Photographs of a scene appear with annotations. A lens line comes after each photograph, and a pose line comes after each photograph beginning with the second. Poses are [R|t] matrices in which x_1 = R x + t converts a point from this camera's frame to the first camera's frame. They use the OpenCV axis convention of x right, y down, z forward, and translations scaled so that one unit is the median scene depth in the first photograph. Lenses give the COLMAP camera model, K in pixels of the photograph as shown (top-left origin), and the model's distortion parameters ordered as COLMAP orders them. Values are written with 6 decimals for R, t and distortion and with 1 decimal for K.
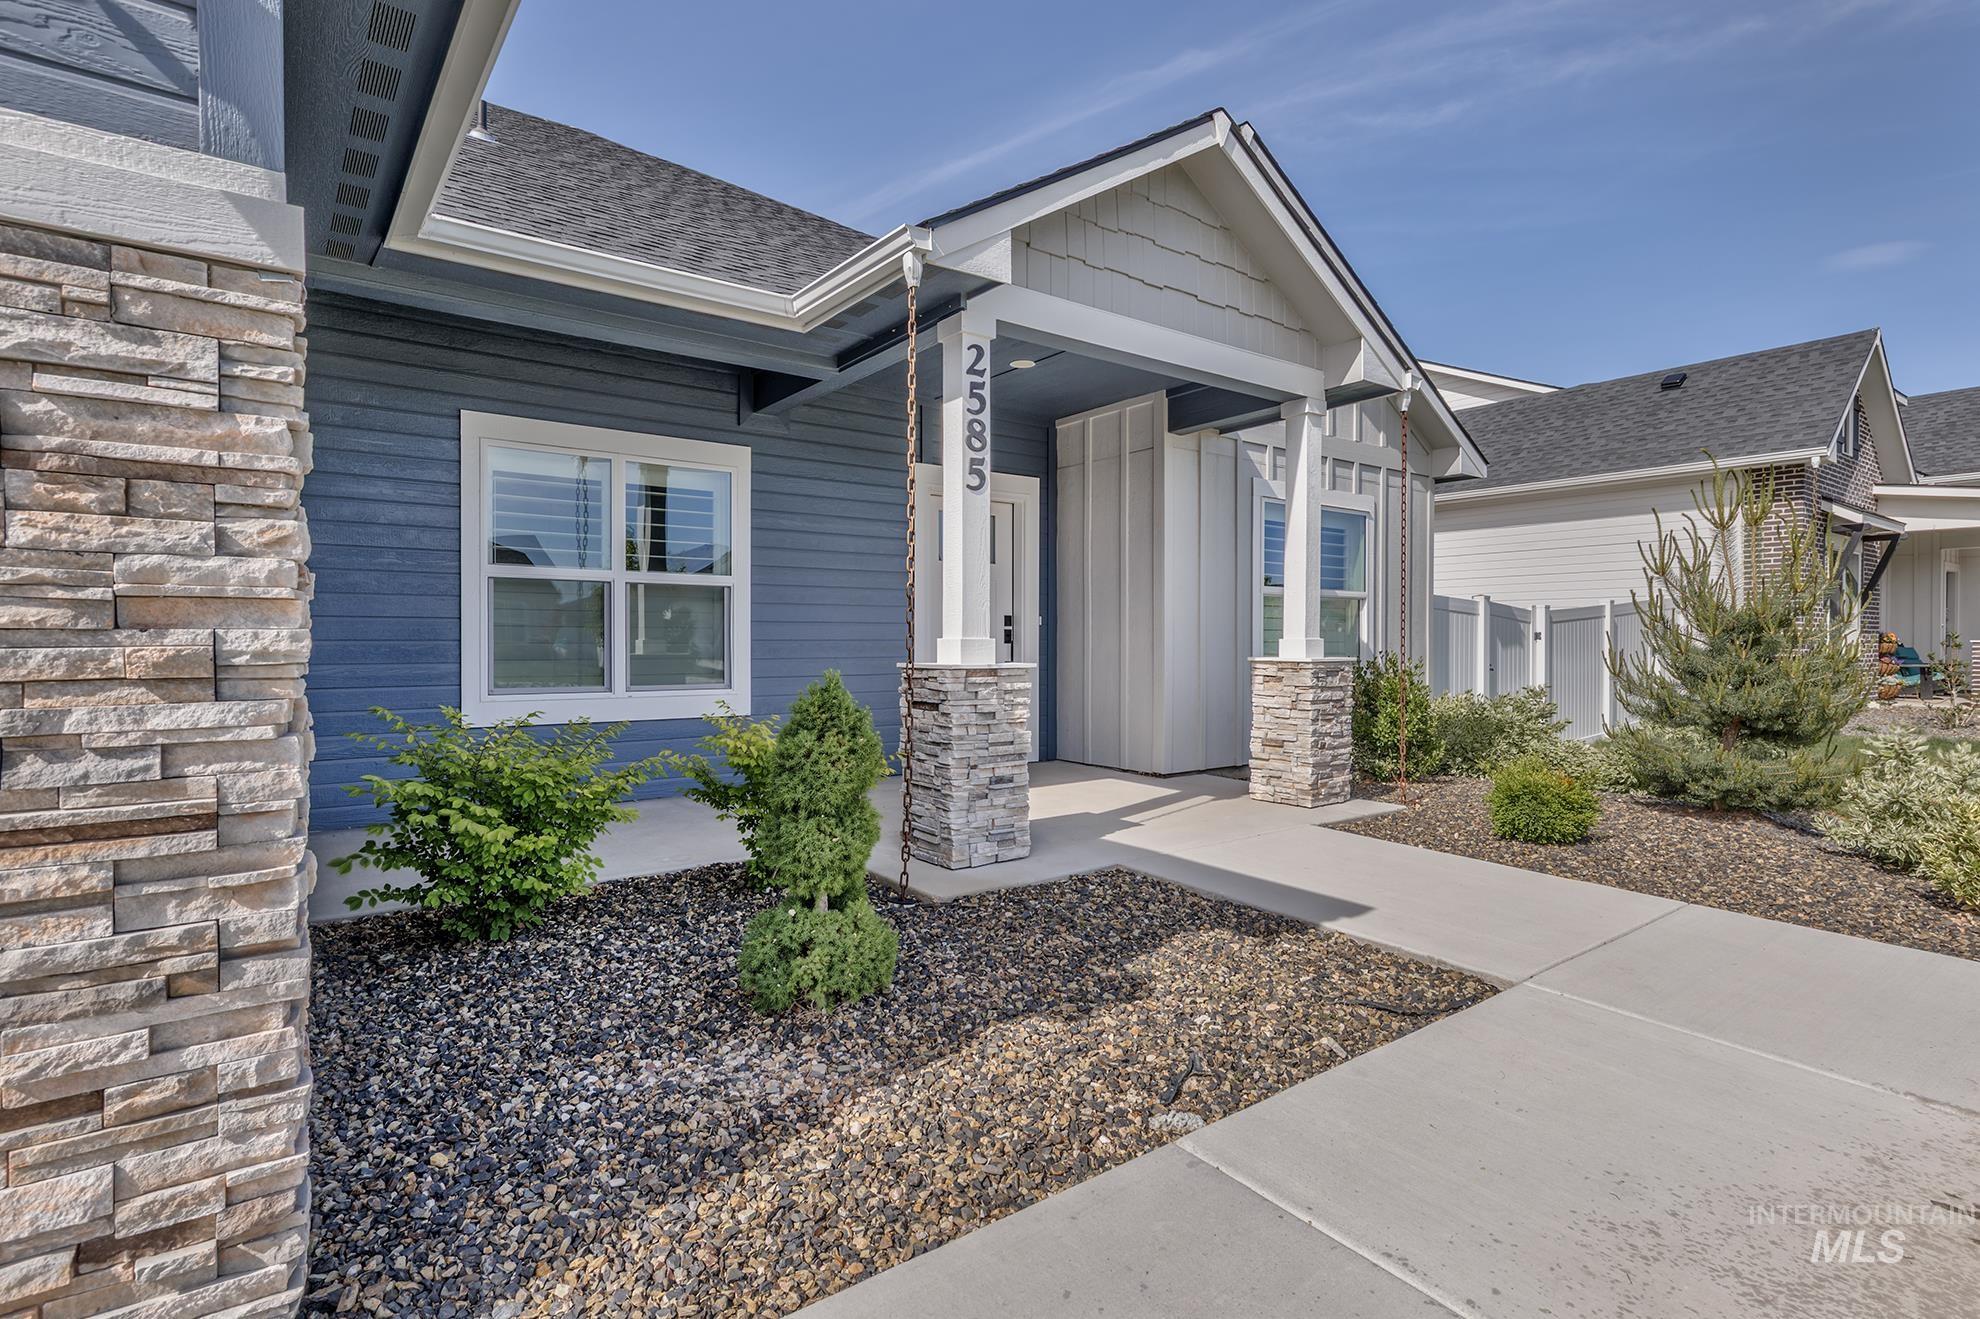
lens RADIAL K [[967.8, 0, 993.0], [0, 967.8, 650.6], [0, 0, 1]] dist [0.000942, 0.001051]
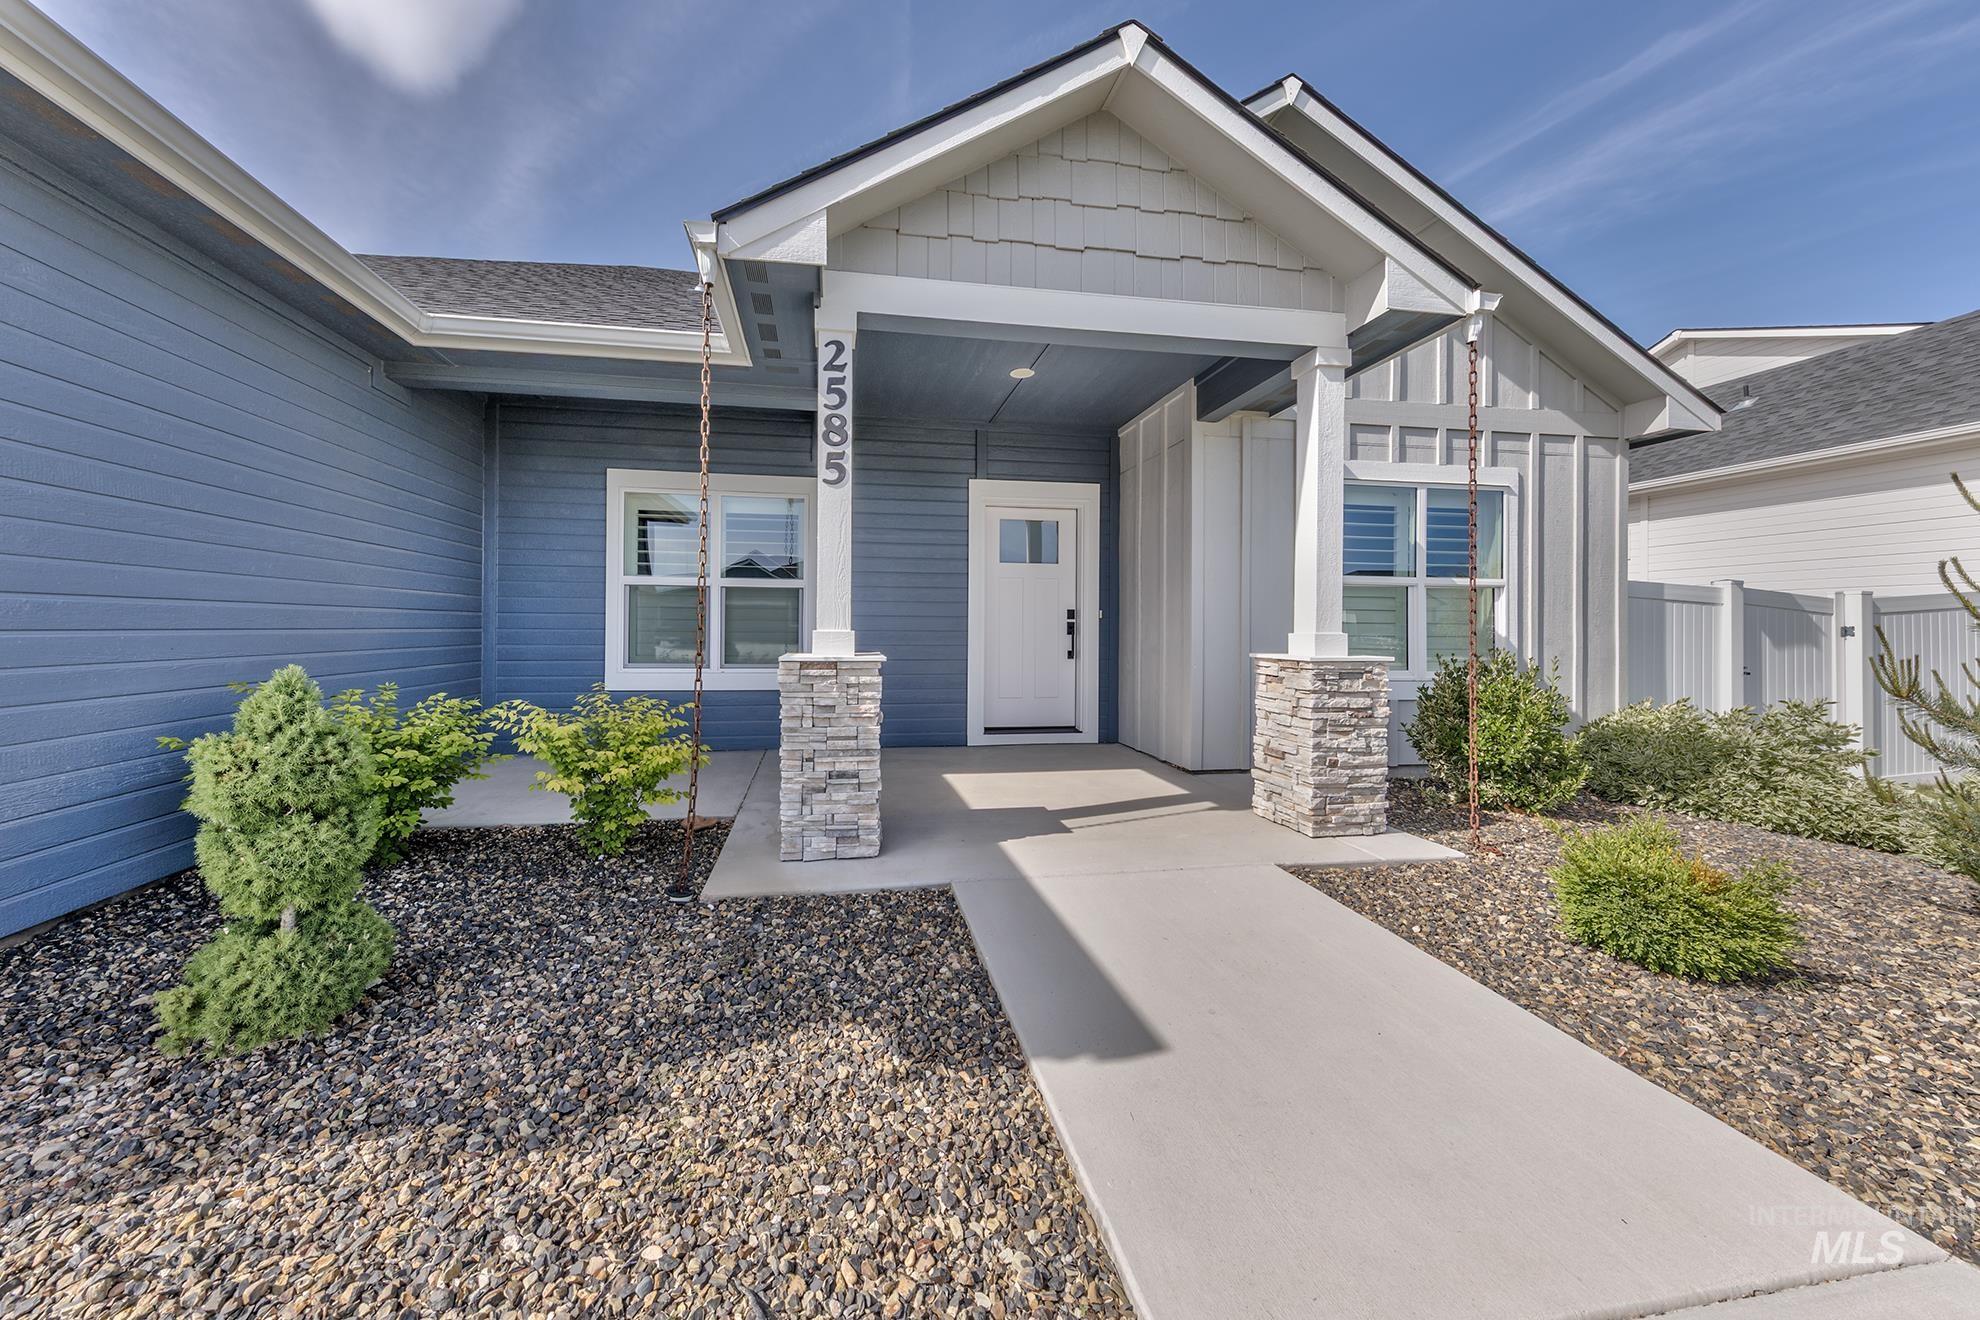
lens RADIAL K [[653.1, 0, 930.2], [0, 653.1, 626.6], [0, 0, 1]] dist [0.006627, -0.000318]
pose [[0.880493, 0.003237, -0.474049, 0.333358], [-0.011060, 0.999845, -0.013714, -0.007291], [0.473931, 0.017318, 0.880392, 0.379520]]
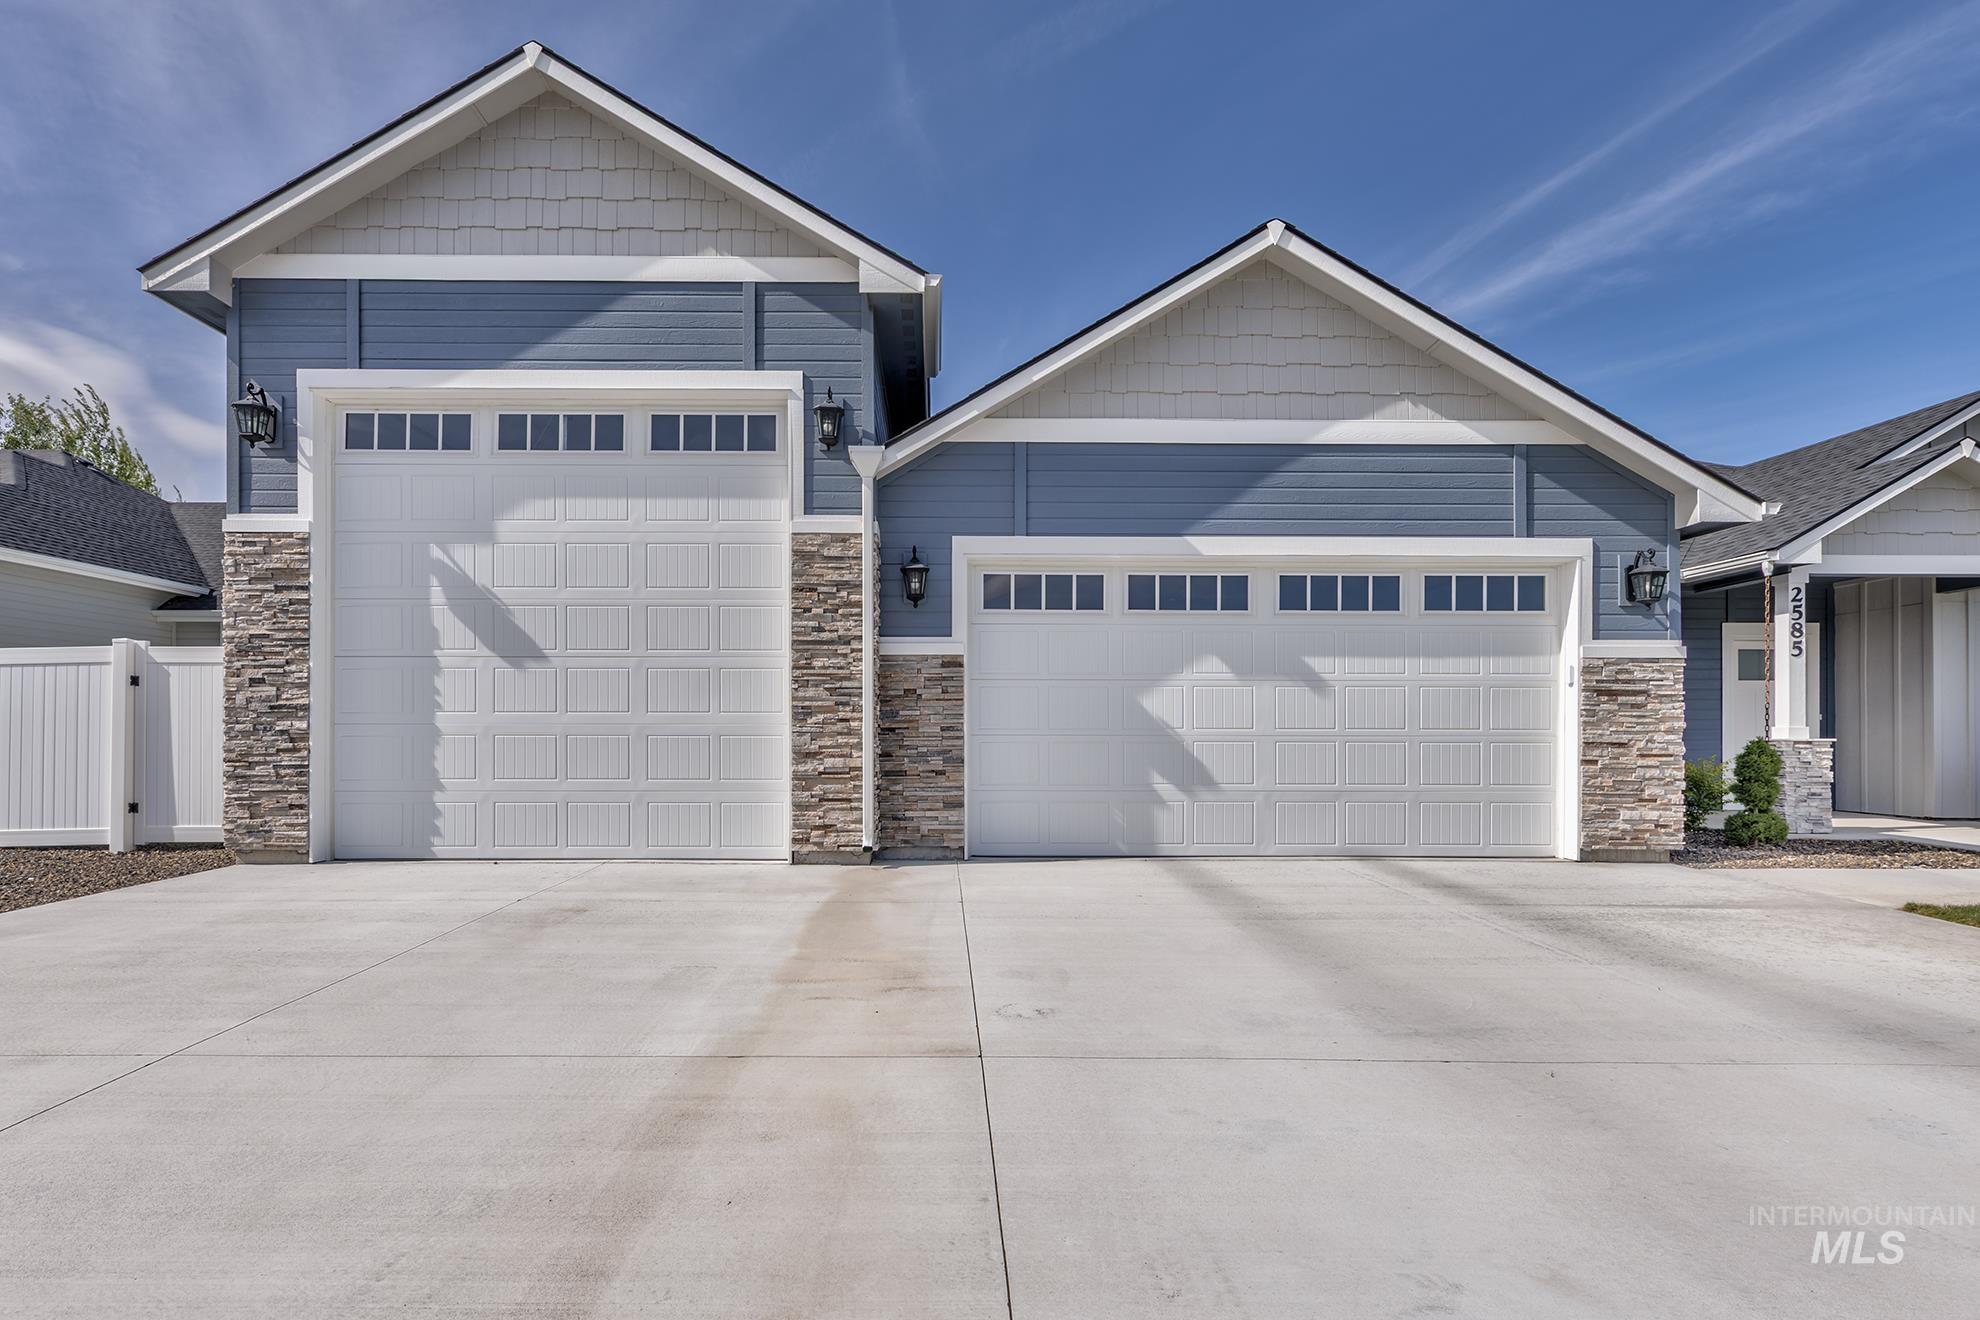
lens RADIAL K [[967.8, 0, 960.2], [0, 967.8, 733.5], [0, 0, 1]] dist [0.000942, 0.001051]
pose [[0.802580, -0.003240, -0.596535, -0.186848], [-0.006746, 0.999872, -0.014507, 0.037770], [0.596506, 0.015668, 0.802456, -1.494144]]
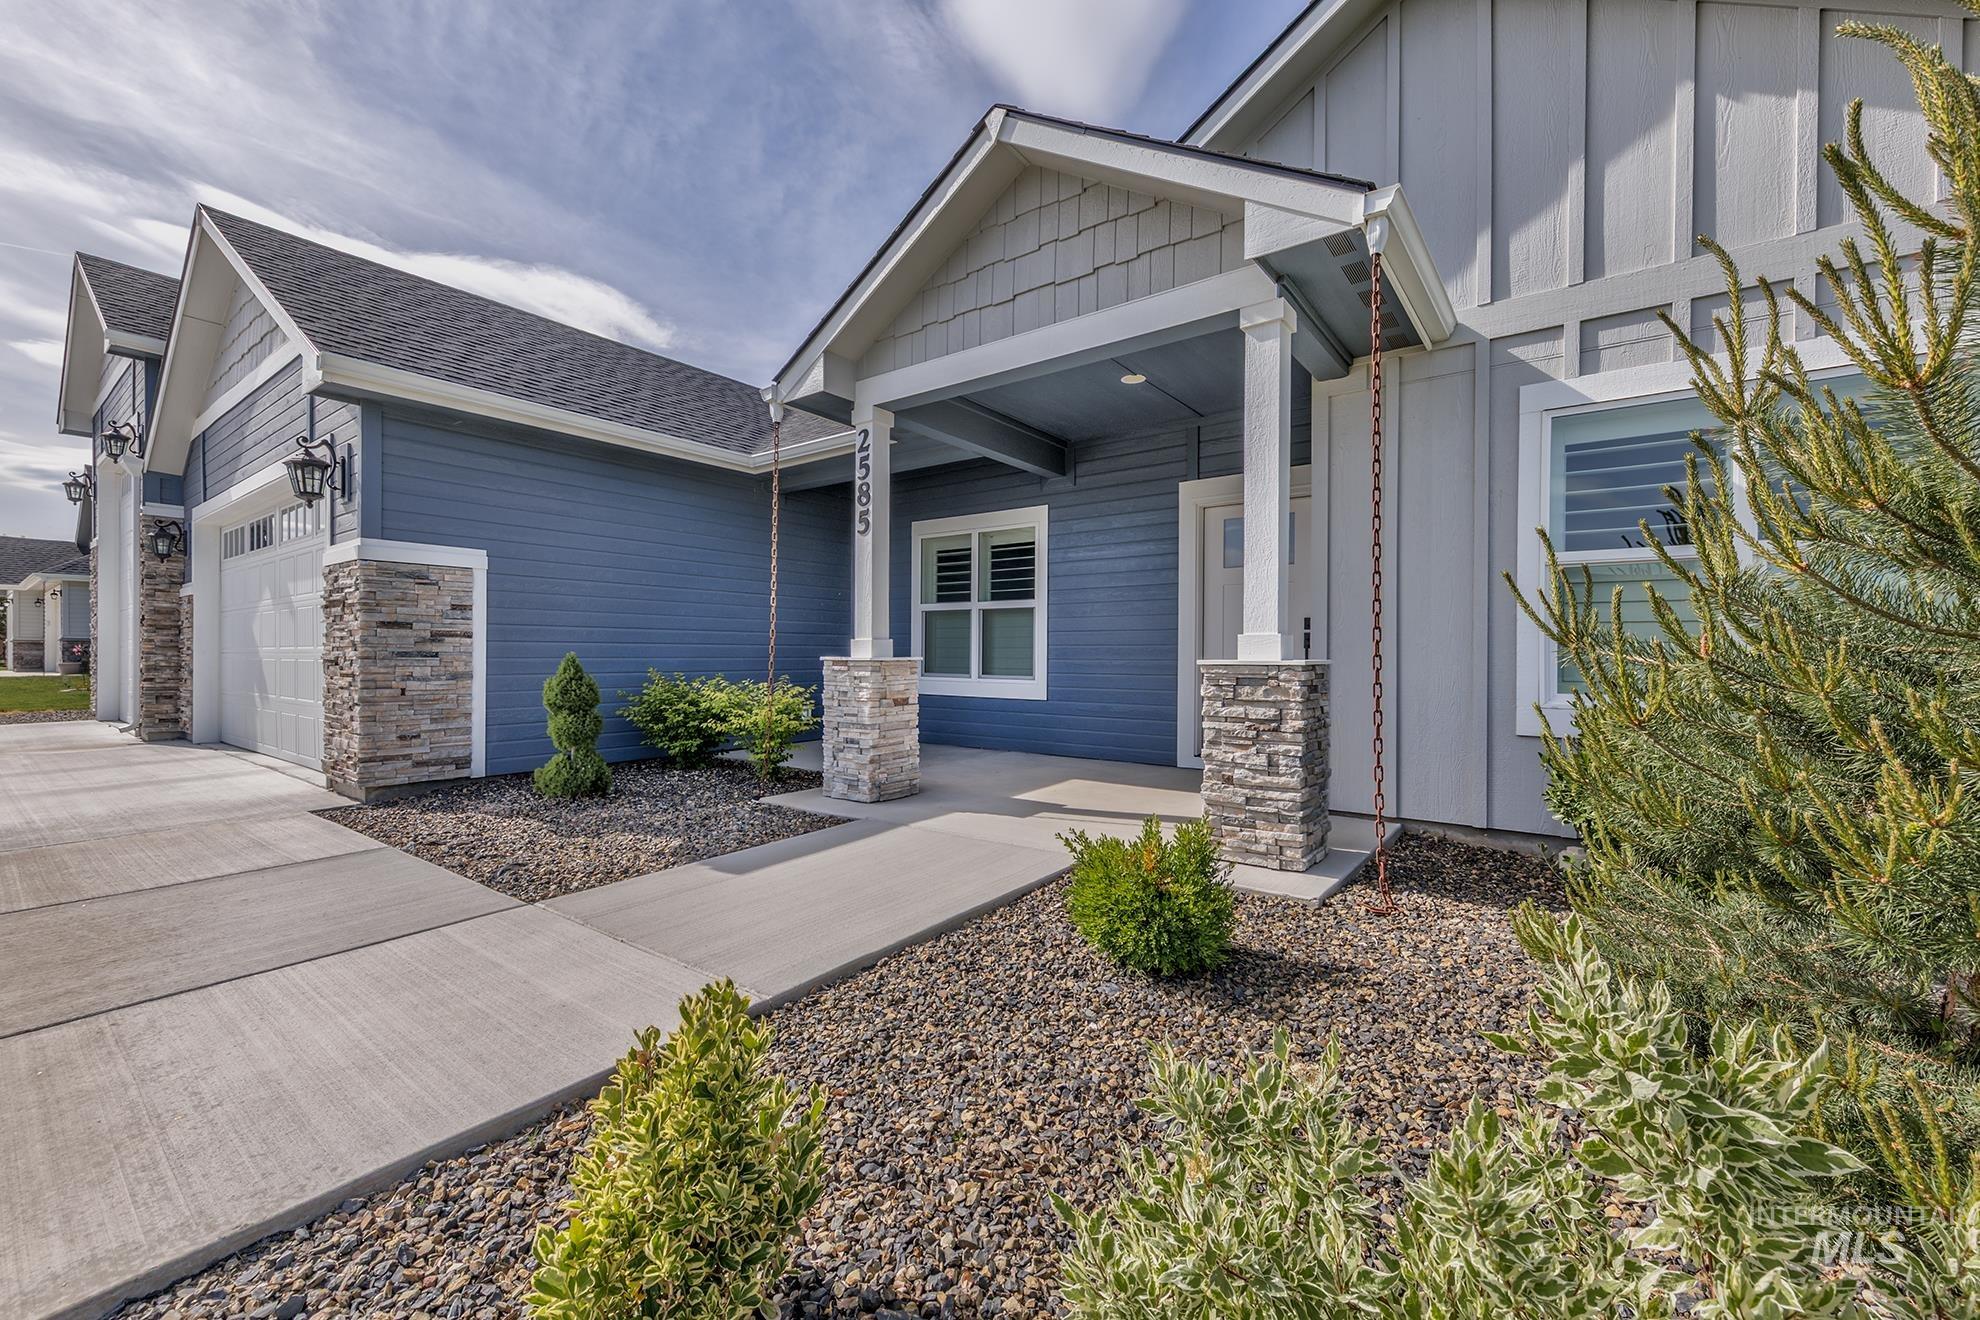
lens RADIAL K [[795.1, 0, 982.8], [0, 795.1, 657.9], [0, 0, 1]] dist [0.003129, 0.000150]
pose [[0.273715, 0.002825, -0.961807, 0.958336], [-0.016039, 0.999870, -0.001627, 0.011271], [0.961677, 0.015871, 0.273724, 0.721556]]
